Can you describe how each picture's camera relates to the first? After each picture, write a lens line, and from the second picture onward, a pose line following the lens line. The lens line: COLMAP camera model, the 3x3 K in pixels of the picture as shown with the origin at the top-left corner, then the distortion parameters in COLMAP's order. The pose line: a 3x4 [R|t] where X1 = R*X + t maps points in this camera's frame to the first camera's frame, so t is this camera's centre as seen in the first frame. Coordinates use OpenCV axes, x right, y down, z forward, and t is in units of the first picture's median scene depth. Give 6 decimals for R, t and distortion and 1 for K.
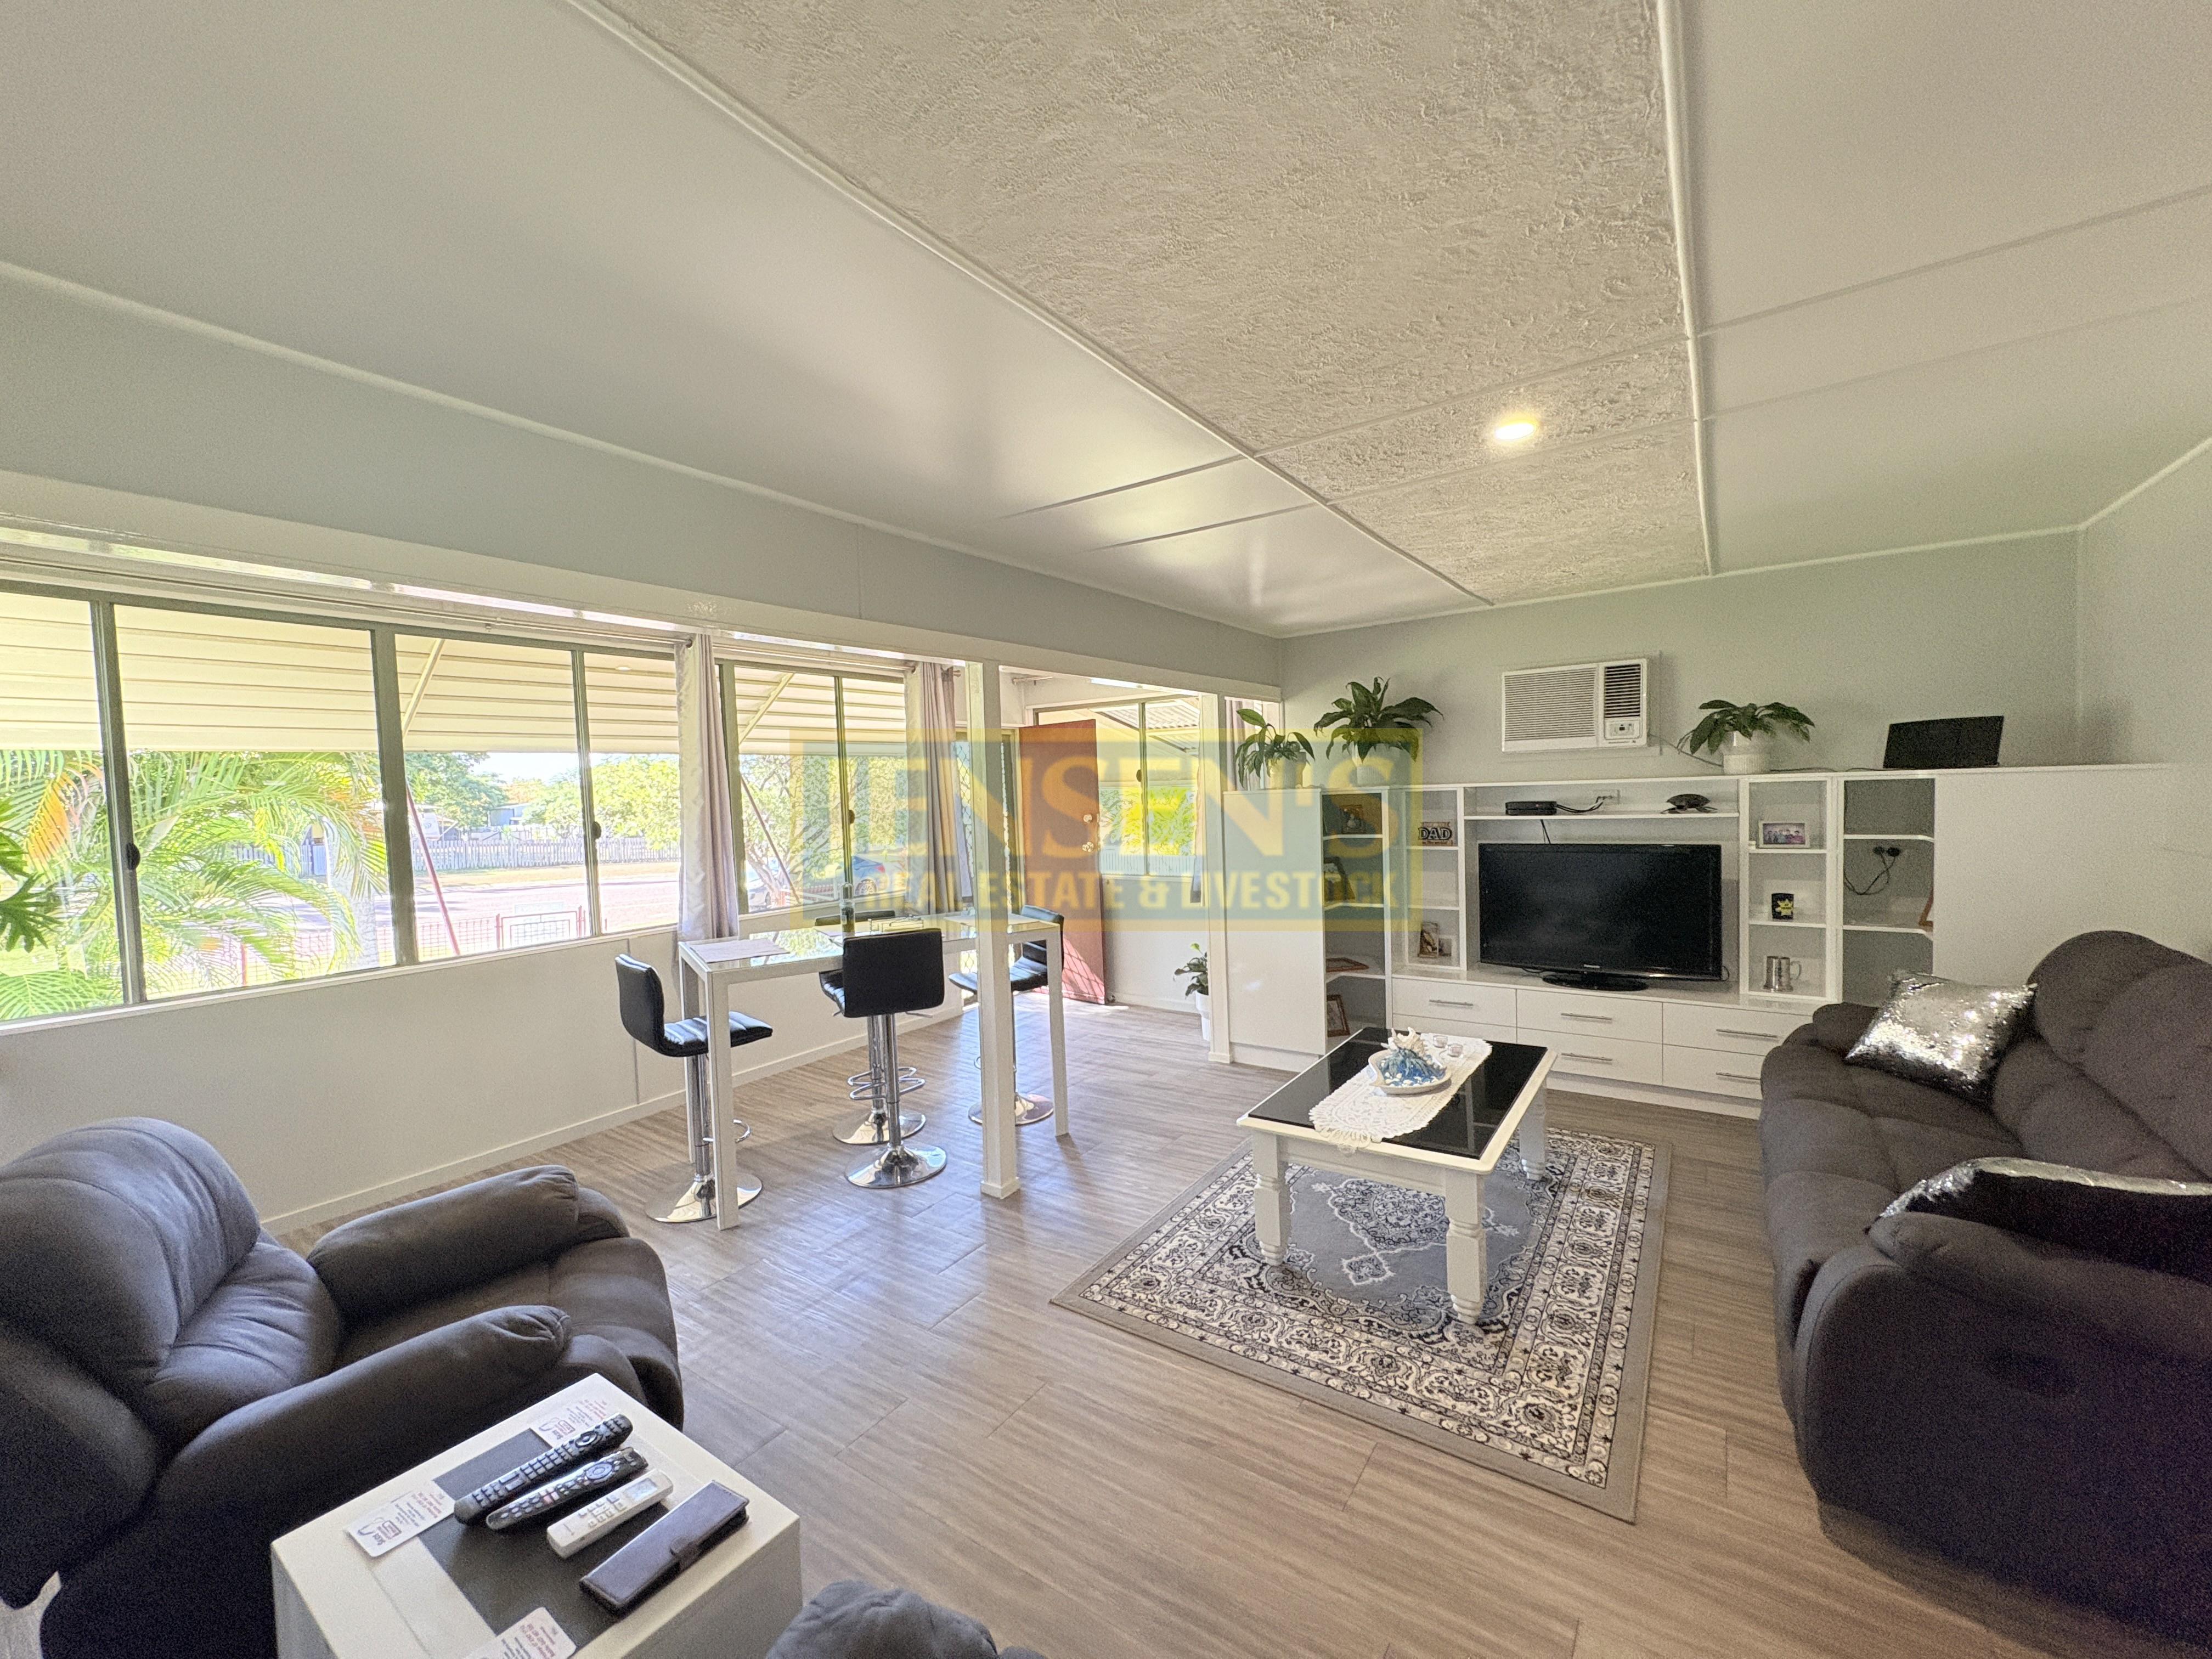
lens RADIAL K [[882.7, 0, 1106.0], [0, 882.7, 829.5], [0, 0, 1]] dist [-0.001916, -0.000019]
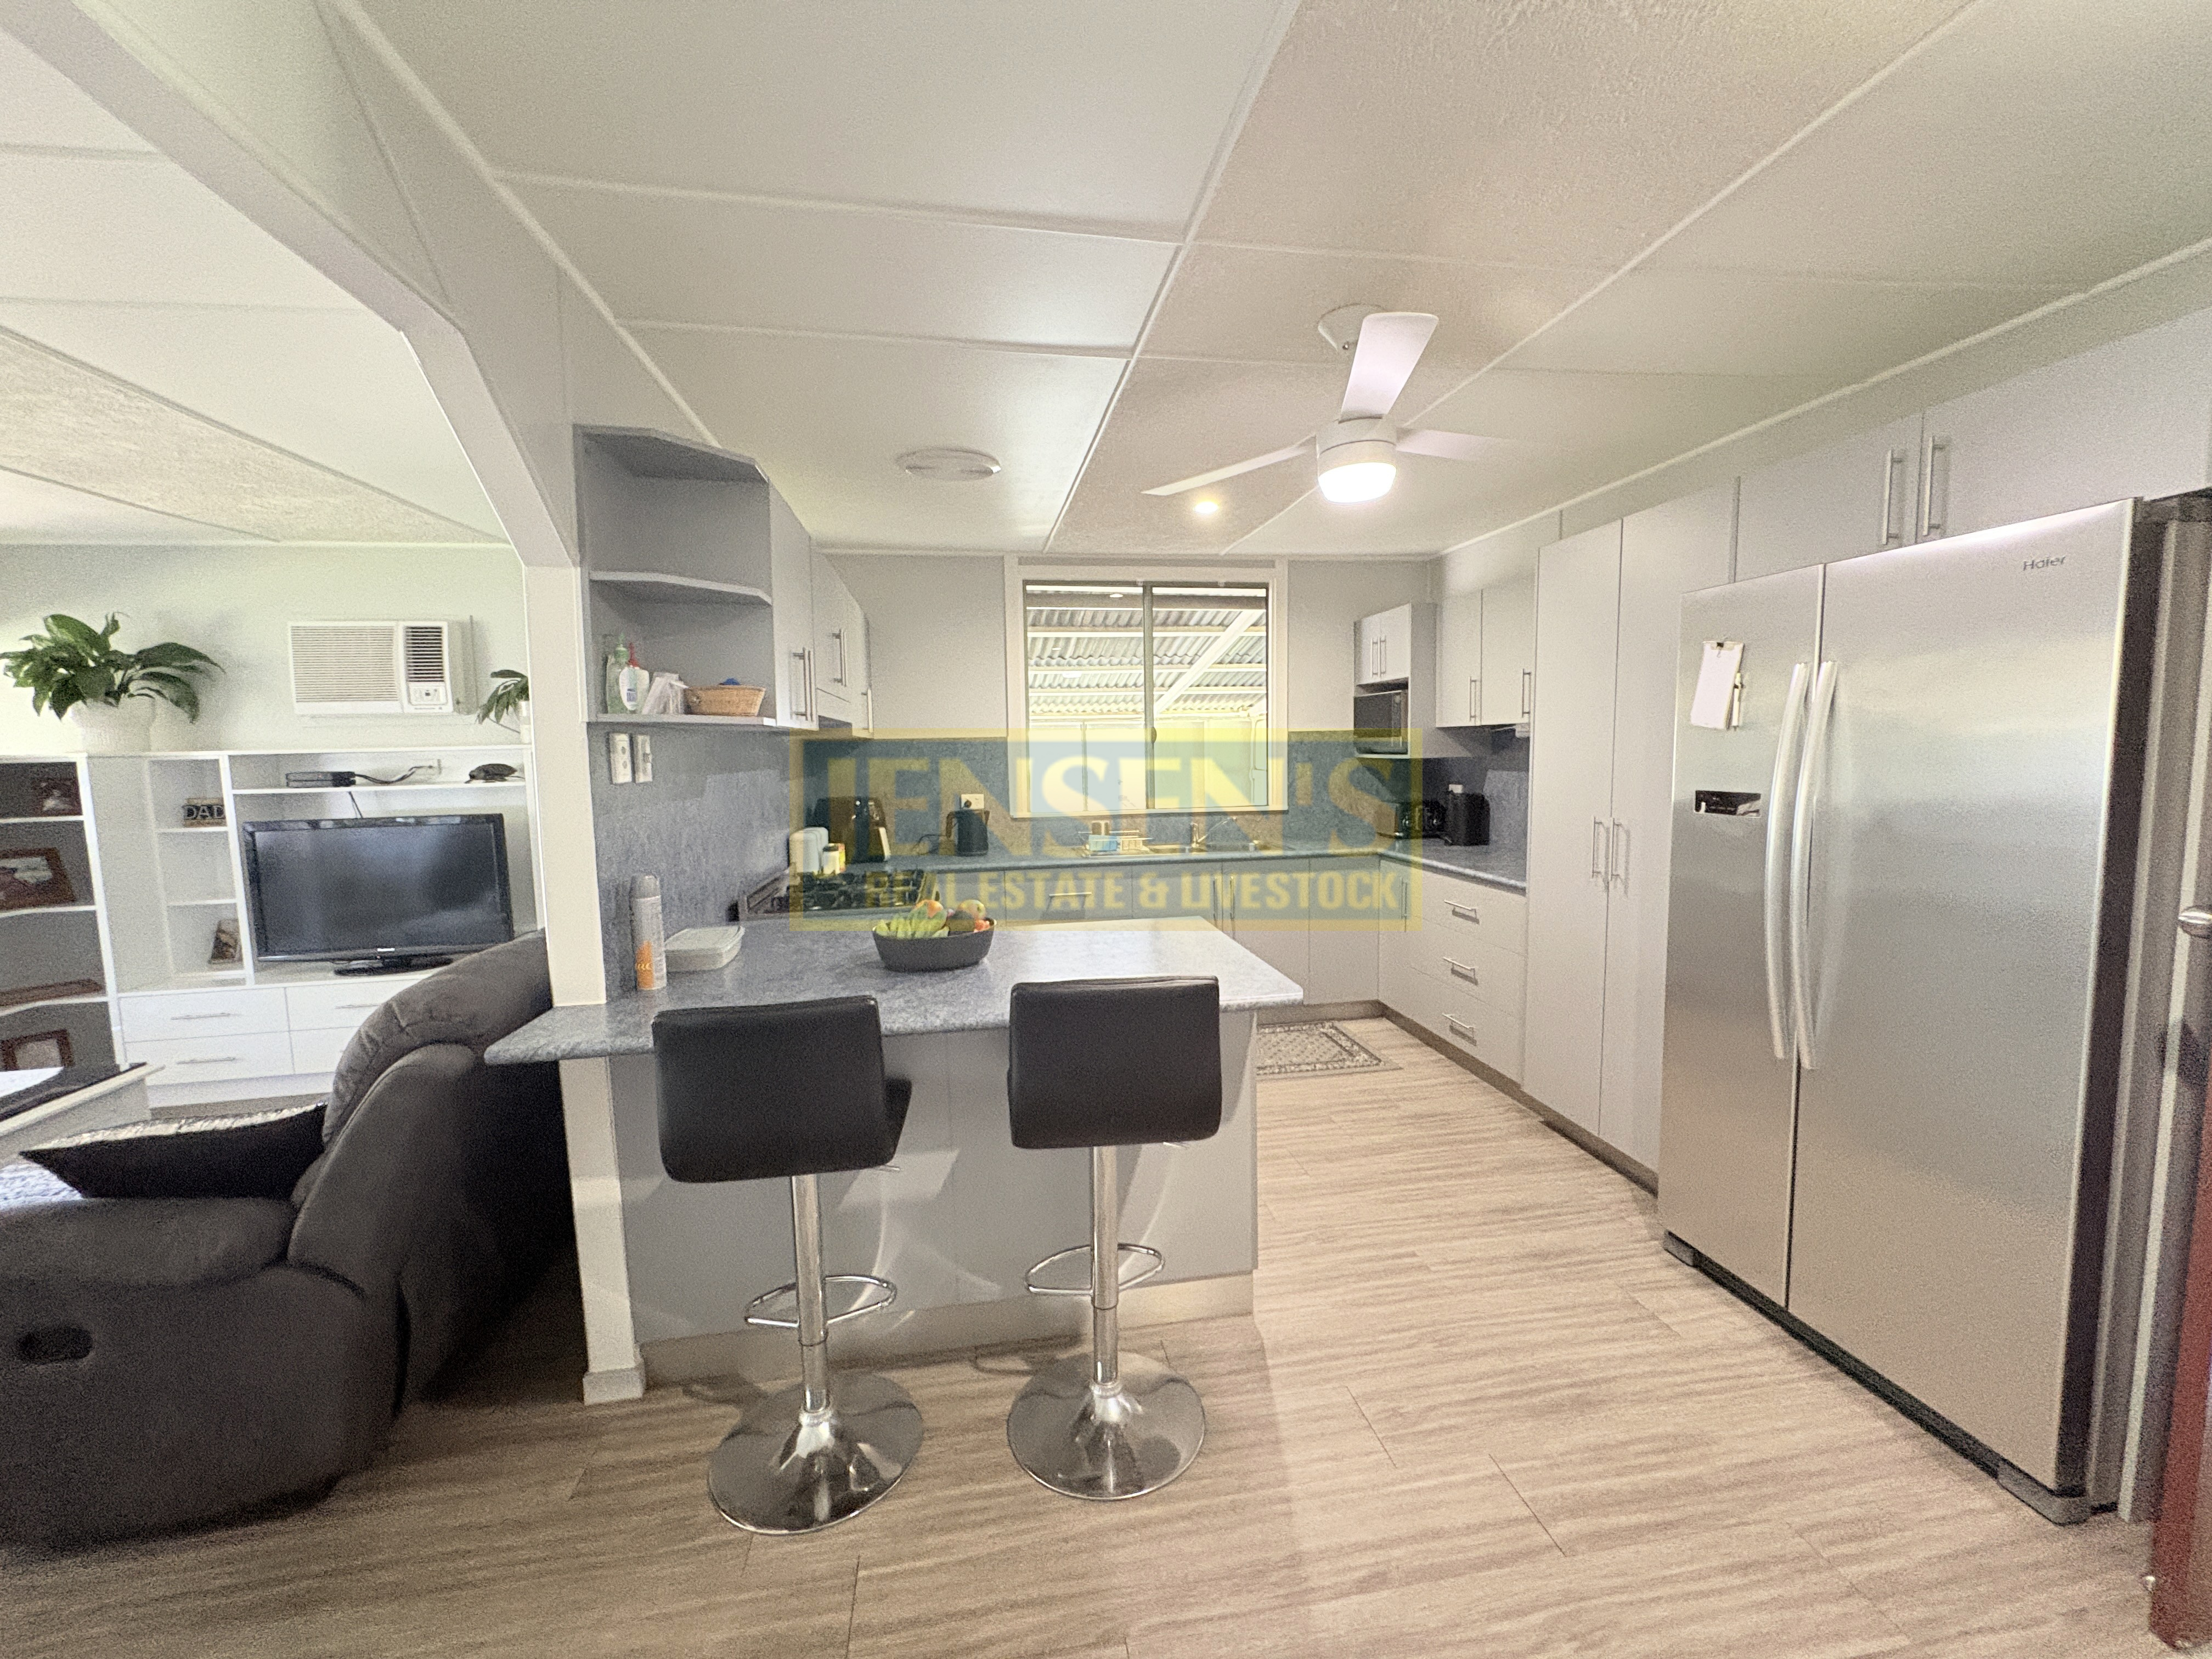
lens RADIAL K [[882.7, 0, 1106.0], [0, 882.7, 829.5], [0, 0, 1]] dist [-0.001916, -0.000019]
pose [[0.709417, -0.045816, 0.703298, 0.439309], [0.034488, 0.998946, 0.030288, 0.027760], [-0.703945, 0.002769, 0.710249, -0.185790]]
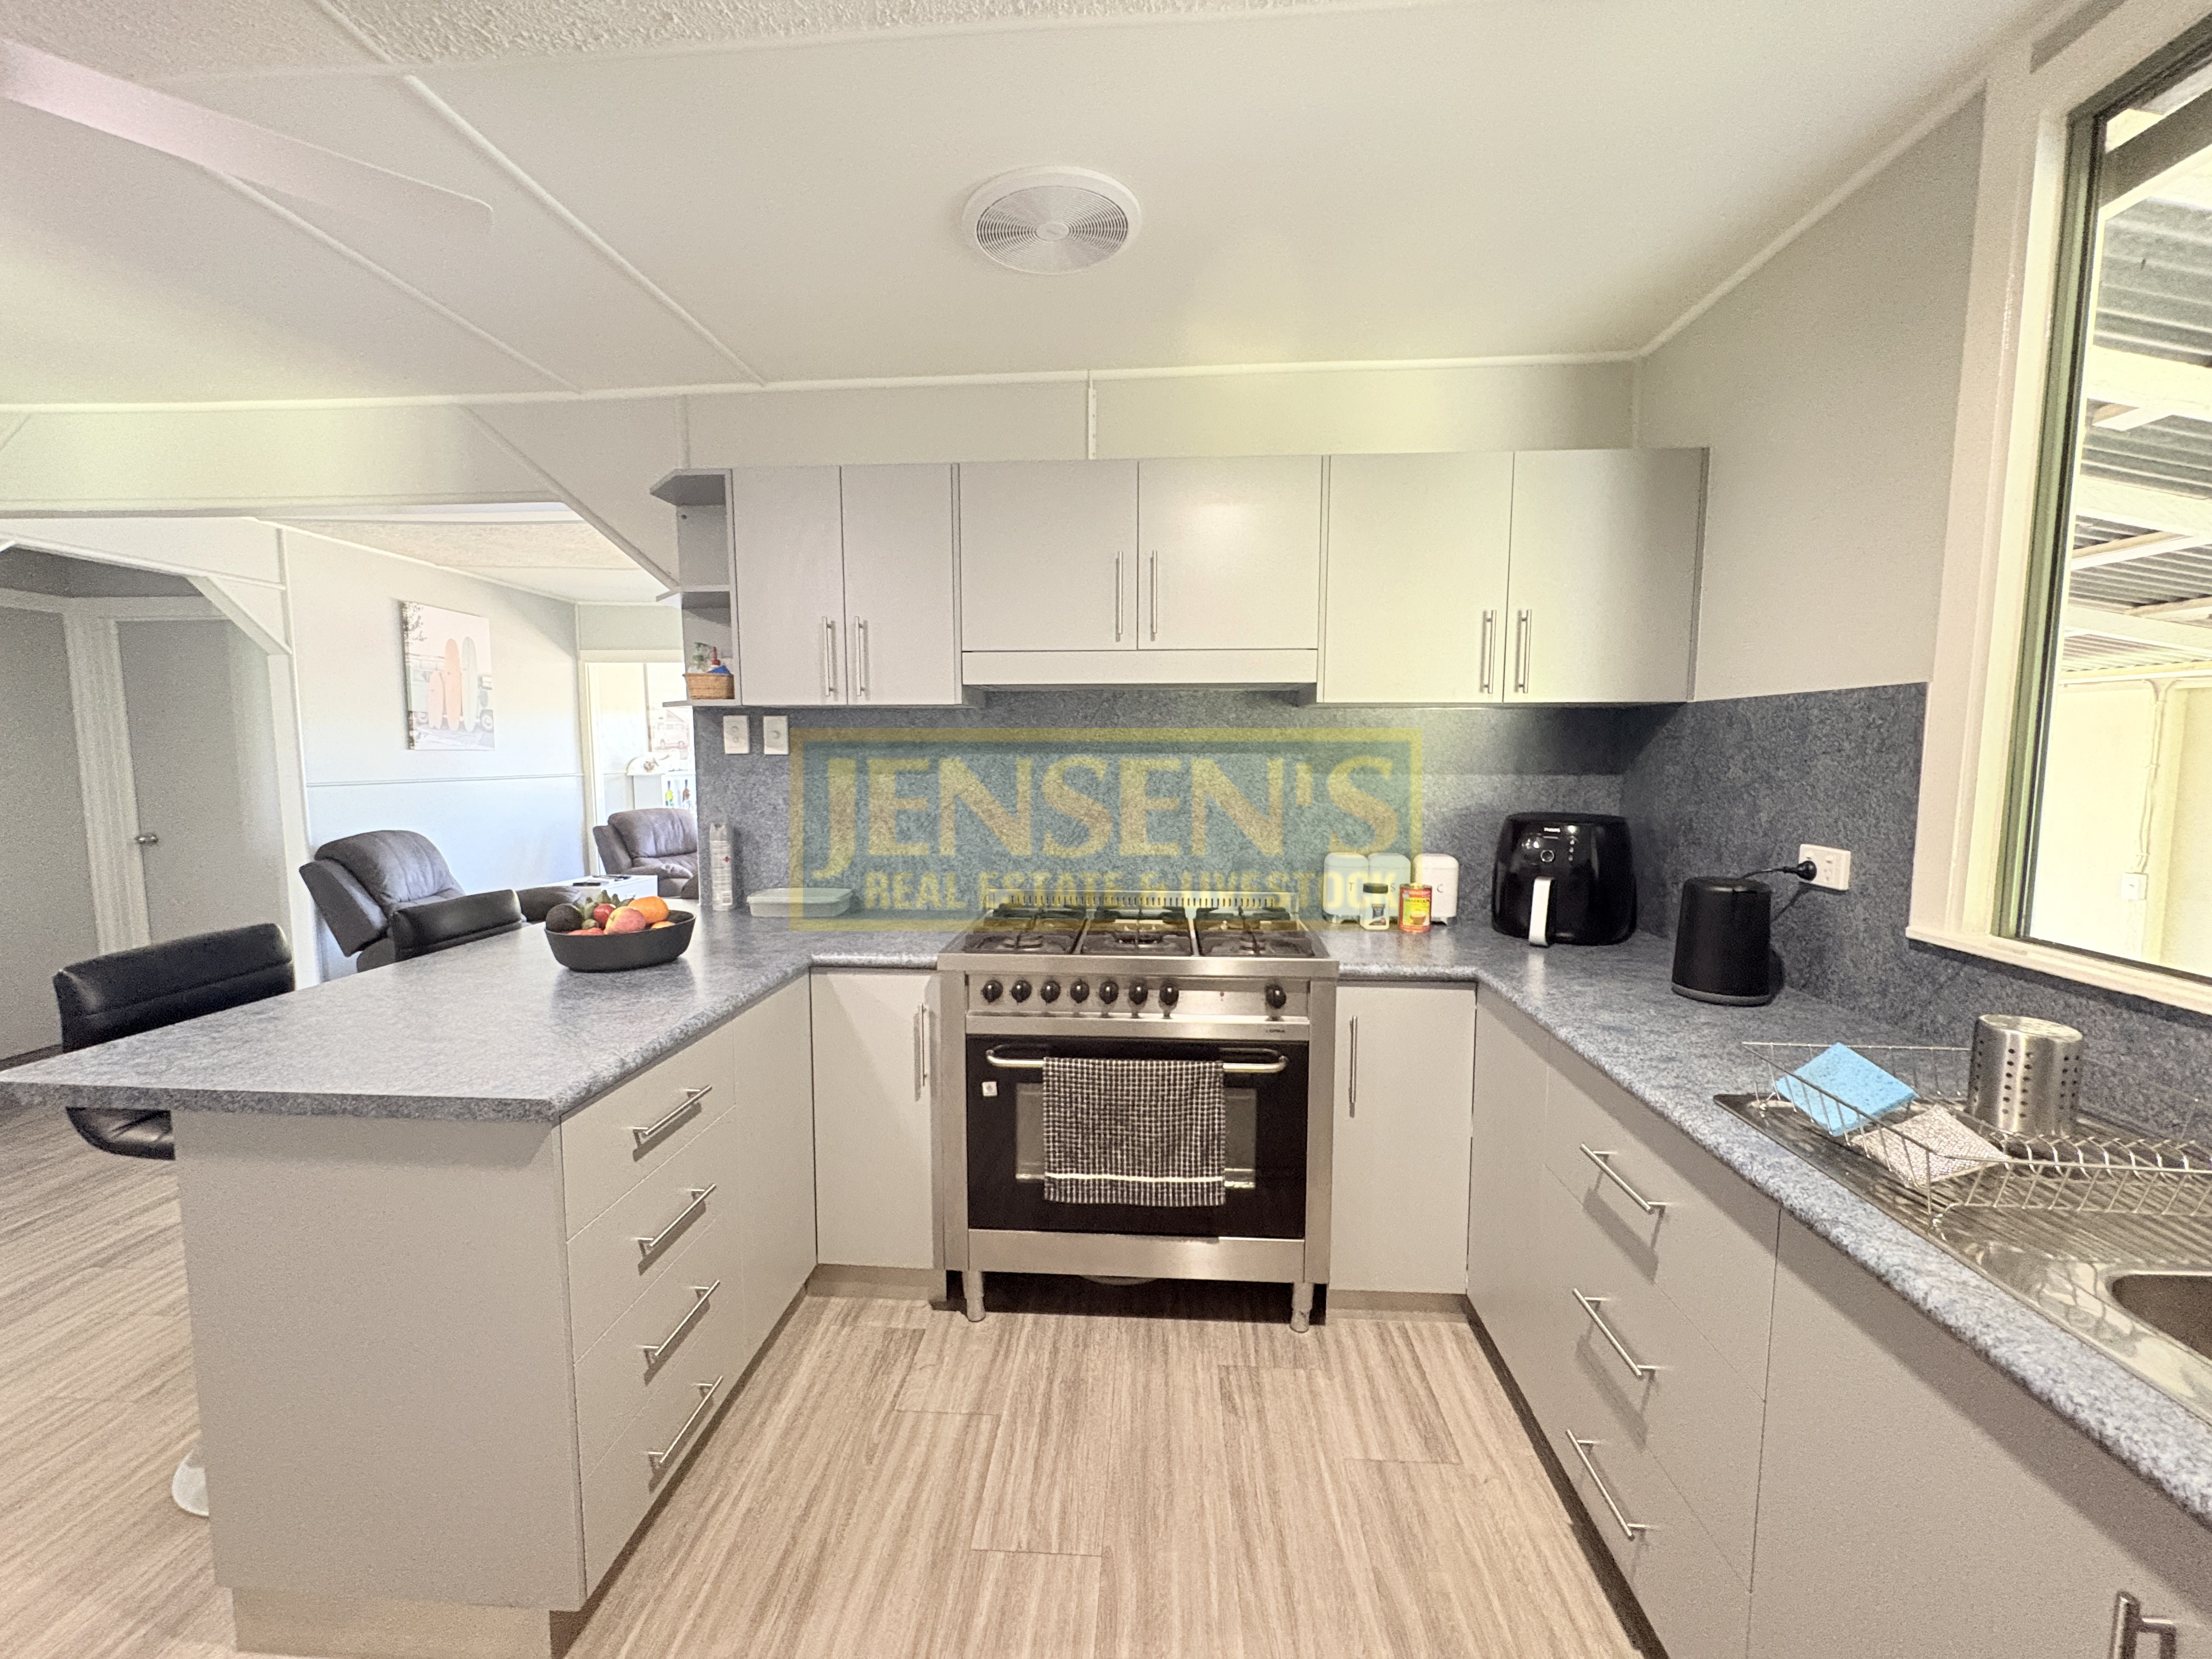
lens RADIAL K [[882.7, 0, 1106.0], [0, 882.7, 829.5], [0, 0, 1]] dist [-0.001916, -0.000019]
pose [[0.516030, 0.117583, -0.848462, 1.248254], [-0.062643, 0.993061, 0.099522, -0.015151], [0.854277, 0.001794, 0.519815, 0.209975]]
